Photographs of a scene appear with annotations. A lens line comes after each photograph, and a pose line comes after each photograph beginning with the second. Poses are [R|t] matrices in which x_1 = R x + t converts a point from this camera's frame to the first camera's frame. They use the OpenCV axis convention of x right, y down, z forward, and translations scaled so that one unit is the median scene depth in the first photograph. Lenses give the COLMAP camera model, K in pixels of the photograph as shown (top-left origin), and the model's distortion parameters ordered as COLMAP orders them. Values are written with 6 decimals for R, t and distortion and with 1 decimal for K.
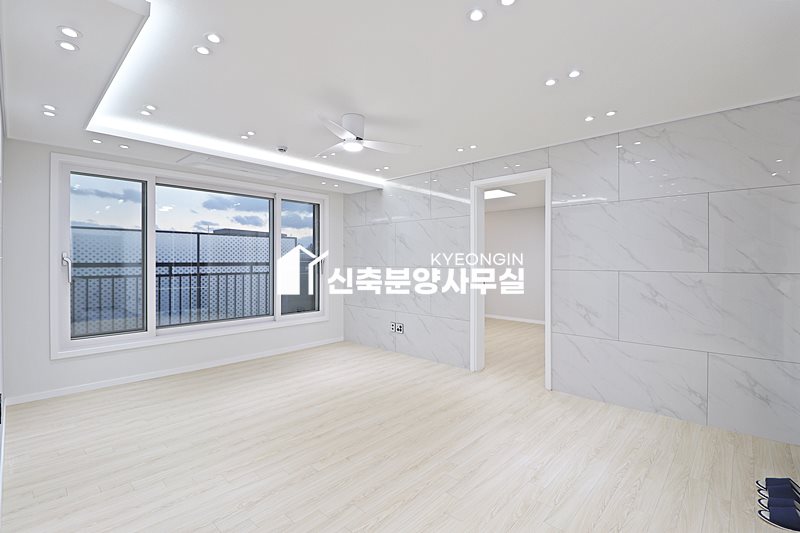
lens RADIAL K [[369.5, 0, 396.0], [0, 369.5, 260.2], [0, 0, 1]] dist [-0.003694, -0.011552]
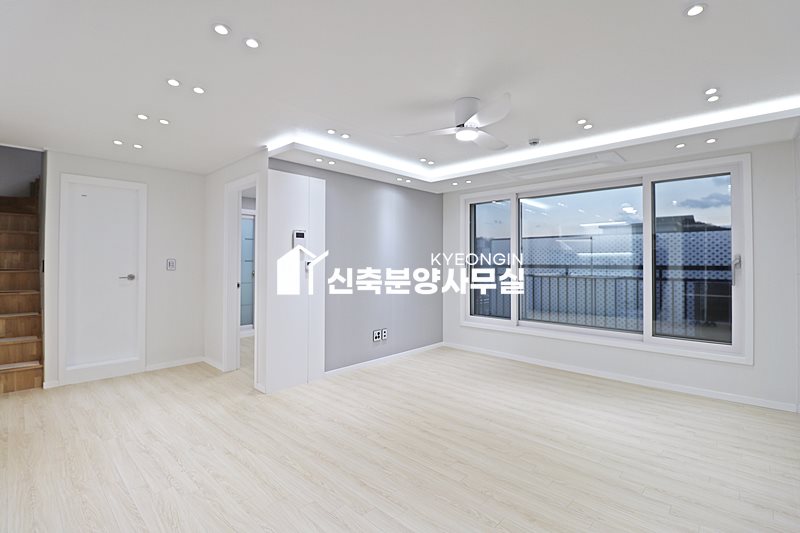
lens RADIAL K [[369.5, 0, 399.1], [0, 369.5, 256.8], [0, 0, 1]] dist [-0.003694, -0.011552]
pose [[0.002400, -0.014686, -0.999889, 0.702669], [-0.001828, 0.999890, -0.014691, -0.000974], [0.999995, 0.001863, 0.002373, 0.769377]]
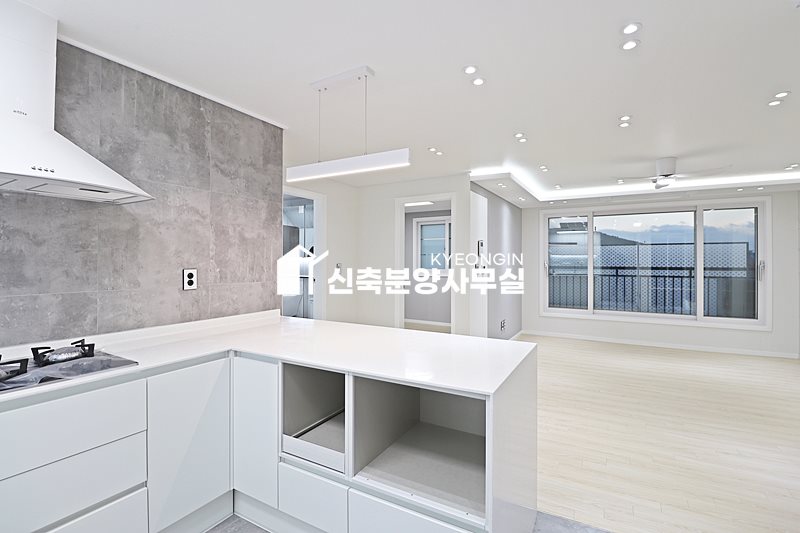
lens RADIAL K [[369.5, 0, 399.8], [0, 369.5, 259.8], [0, 0, 1]] dist [-0.003694, -0.011552]
pose [[0.233109, -0.004688, -0.972439, 0.856485], [-0.000439, 0.999988, -0.004926, -0.019420], [0.972450, 0.001575, 0.233104, -0.206770]]
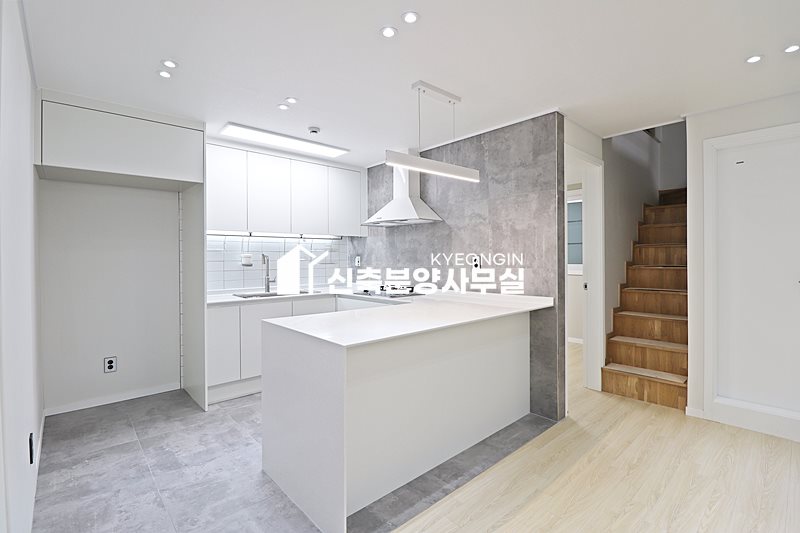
lens RADIAL K [[369.5, 0, 393.5], [0, 369.5, 259.3], [0, 0, 1]] dist [-0.003694, -0.011552]
pose [[-0.996119, 0.005053, 0.087876, 0.206176], [0.005140, 0.999987, 0.000760, 0.001998], [-0.087871, 0.001209, -0.996131, 0.641052]]
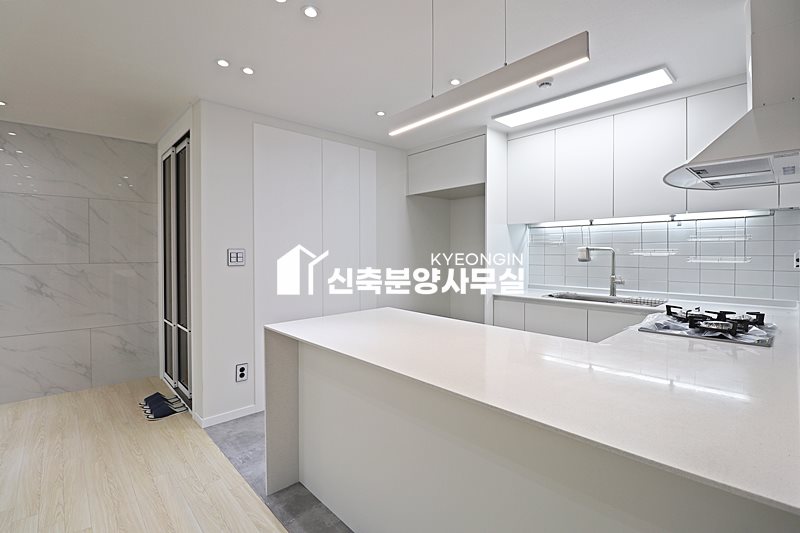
lens RADIAL K [[369.5, 0, 400.0], [0, 369.5, 258.8], [0, 0, 1]] dist [-0.003694, -0.011552]
pose [[0.063402, -0.015565, 0.997867, -0.267310], [0.000711, 0.999879, 0.015551, -0.000295], [-0.997988, -0.000277, 0.063405, -0.102033]]
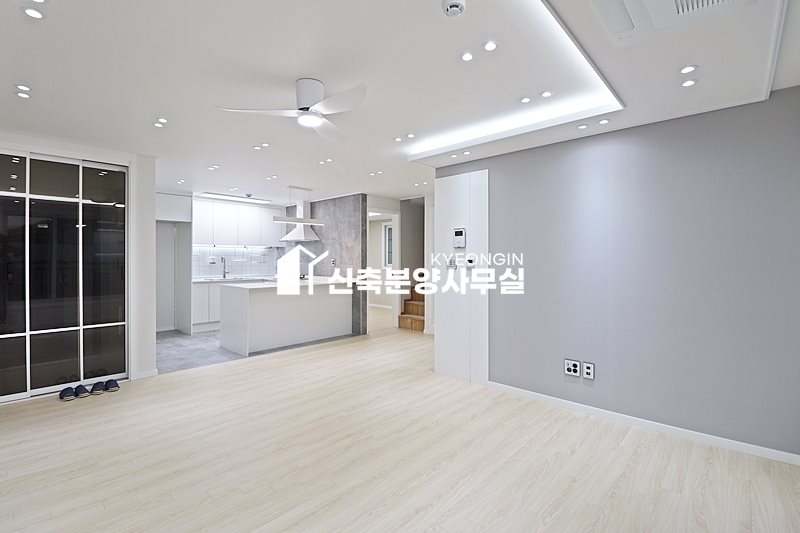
lens RADIAL K [[369.5, 0, 393.8], [0, 369.5, 257.6], [0, 0, 1]] dist [-0.003694, -0.011552]
pose [[-0.999989, -0.000511, -0.004571, -0.273107], [-0.000482, 0.999981, -0.006221, -0.000049], [0.004574, -0.006219, -0.999970, 1.670185]]
